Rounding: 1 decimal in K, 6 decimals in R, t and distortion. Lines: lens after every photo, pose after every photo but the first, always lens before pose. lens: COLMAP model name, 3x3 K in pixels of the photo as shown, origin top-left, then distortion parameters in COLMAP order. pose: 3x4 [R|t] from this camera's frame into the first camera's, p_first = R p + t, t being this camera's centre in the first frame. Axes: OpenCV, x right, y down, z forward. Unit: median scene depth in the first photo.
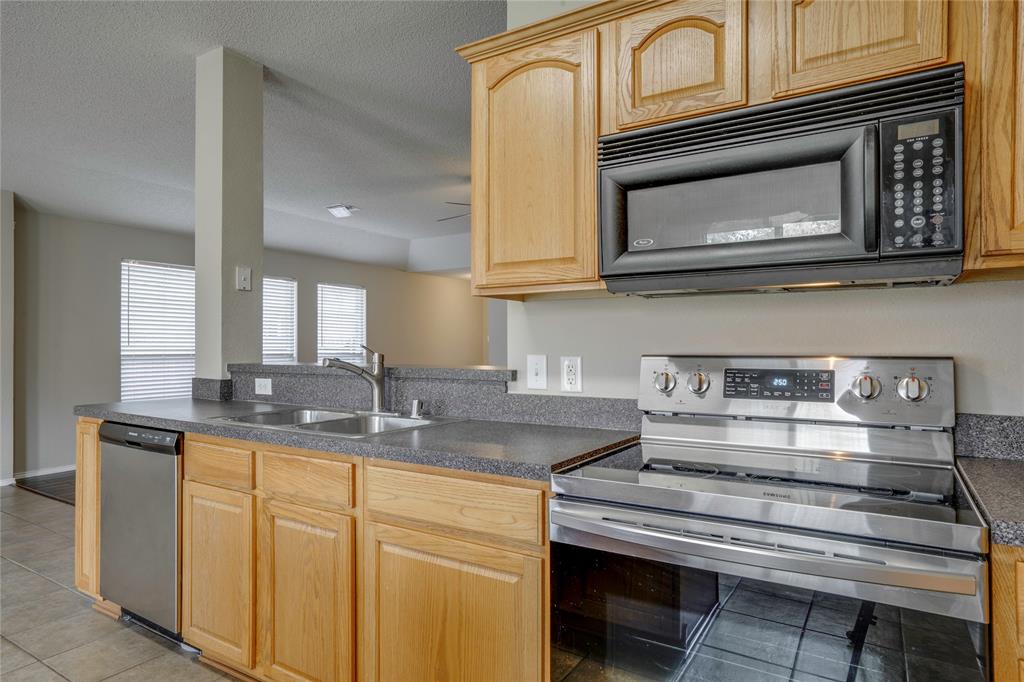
lens RADIAL K [[591.4, 0, 502.9], [0, 591.4, 345.6], [0, 0, 1]] dist [-0.031071, 0.029380]
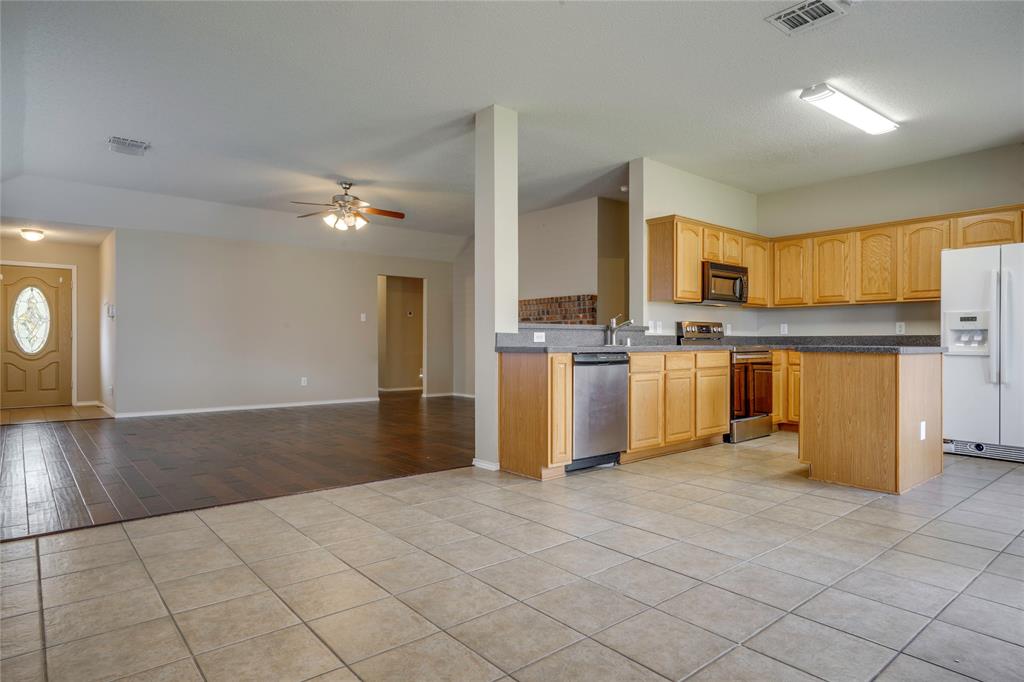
lens RADIAL K [[591.4, 0, 499.5], [0, 591.4, 342.5], [0, 0, 1]] dist [-0.031071, 0.029380]
pose [[0.307584, -0.002592, 0.951517, -2.037770], [-0.002204, 0.999992, 0.003436, 0.079614], [-0.951518, -0.003154, 0.307576, 0.603411]]
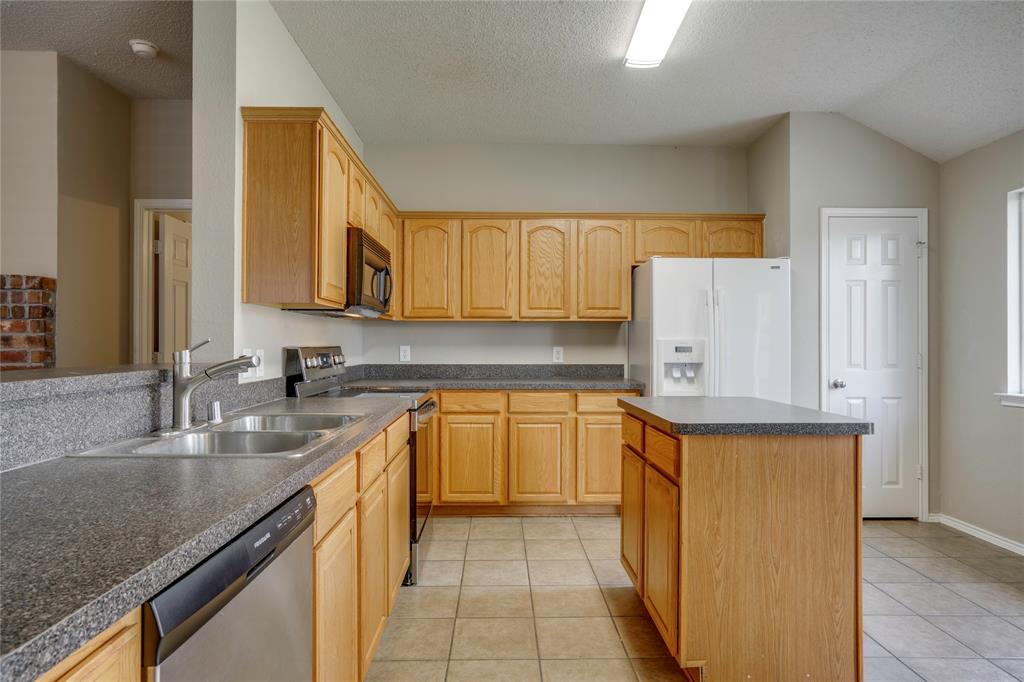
lens RADIAL K [[591.4, 0, 510.4], [0, 591.4, 340.9], [0, 0, 1]] dist [-0.031071, 0.029380]
pose [[-0.560707, 0.000813, 0.828014, -0.882678], [-0.003618, 0.999988, -0.003433, 0.001593], [-0.828007, -0.004921, -0.560697, 0.895232]]
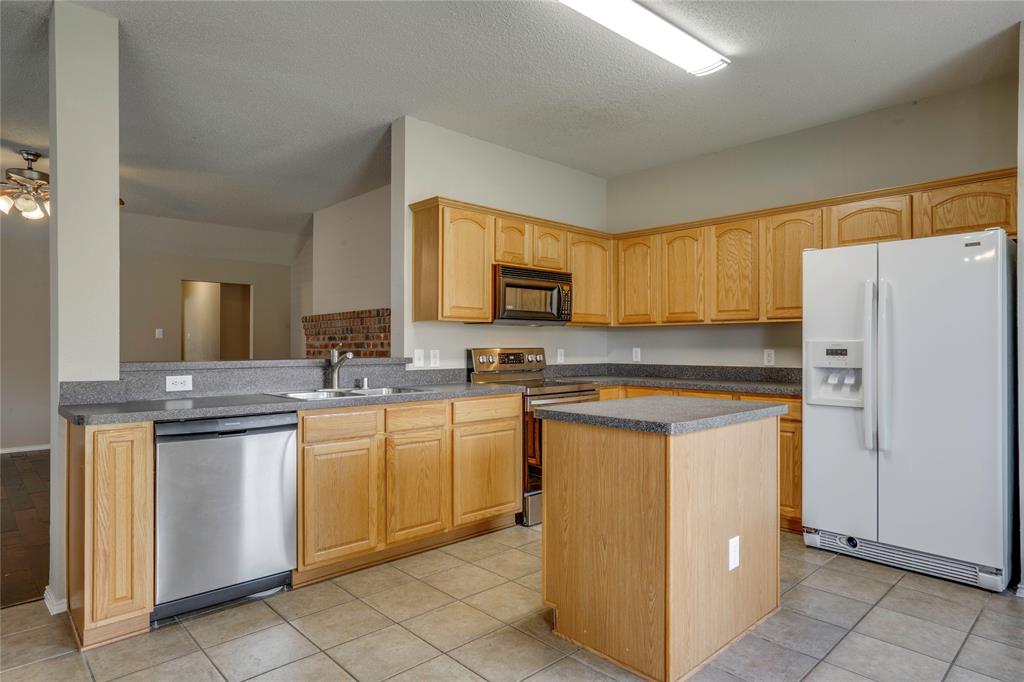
lens RADIAL K [[591.4, 0, 507.5], [0, 591.4, 342.7], [0, 0, 1]] dist [-0.031071, 0.029380]
pose [[0.244199, 0.002966, 0.969721, -1.278150], [-0.000512, 0.999996, -0.002930, -0.000332], [-0.969725, 0.000219, 0.244199, 0.180196]]
